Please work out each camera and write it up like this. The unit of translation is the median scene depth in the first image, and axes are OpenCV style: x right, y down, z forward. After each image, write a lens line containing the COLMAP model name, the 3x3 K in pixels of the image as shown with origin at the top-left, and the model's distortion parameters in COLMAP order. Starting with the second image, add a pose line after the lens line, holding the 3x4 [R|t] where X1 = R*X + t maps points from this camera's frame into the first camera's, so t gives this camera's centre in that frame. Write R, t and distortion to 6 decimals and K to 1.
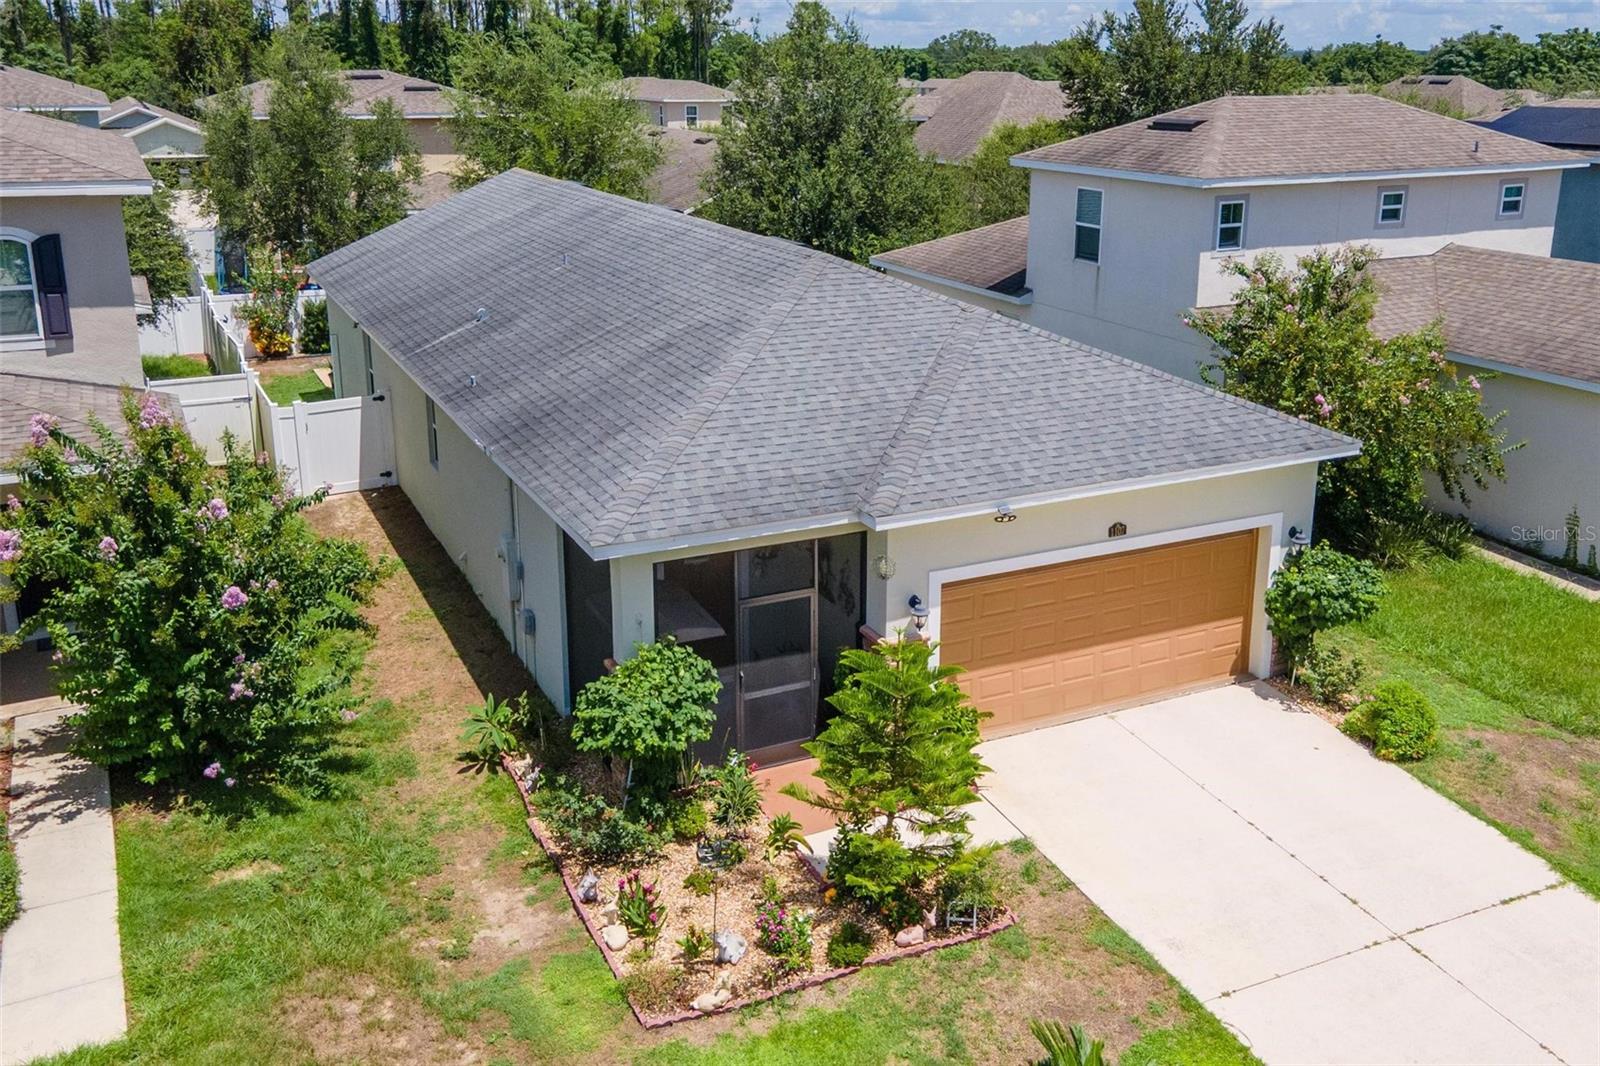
lens RADIAL K [[1444.6, 0, 800.2], [0, 1444.6, 537.0], [0, 0, 1]] dist [0.022815, 0.015302]
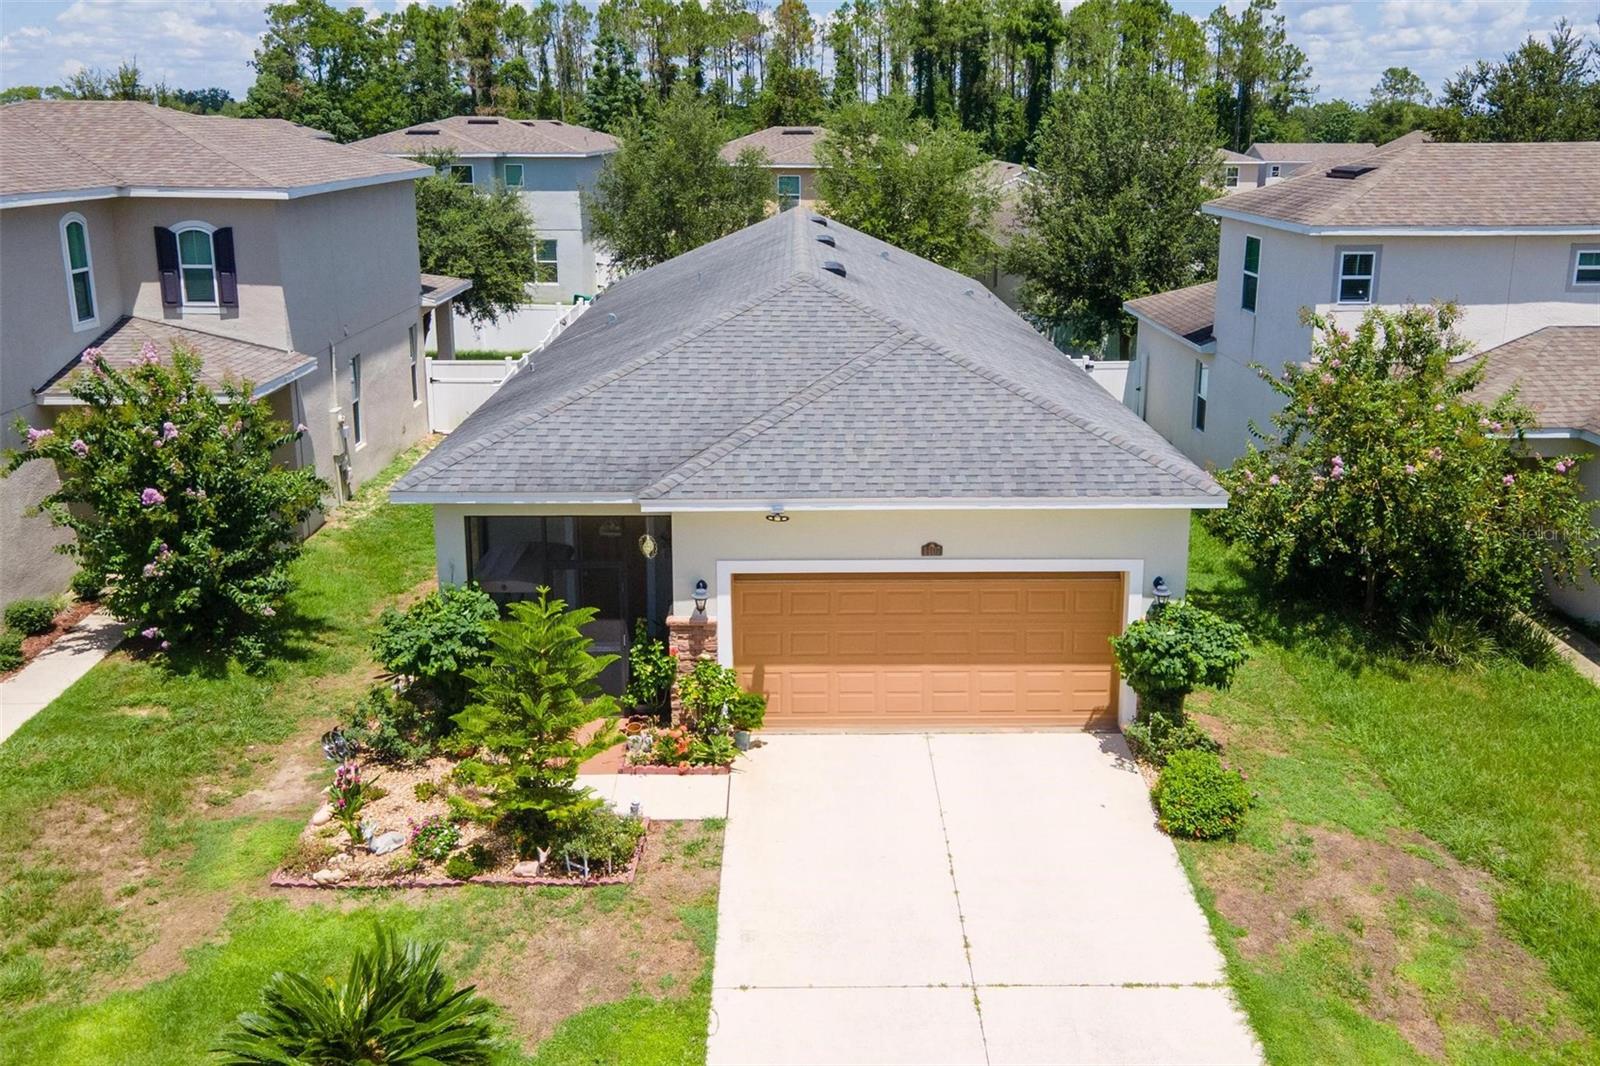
lens RADIAL K [[1358.5, 0, 800.6], [0, 1358.5, 522.3], [0, 0, 1]] dist [0.018477, 0.014738]
pose [[0.908059, 0.121073, -0.400962, 0.520103], [-0.136054, 0.990661, -0.008985, -0.002908], [0.396129, 0.062711, 0.916051, 0.095908]]
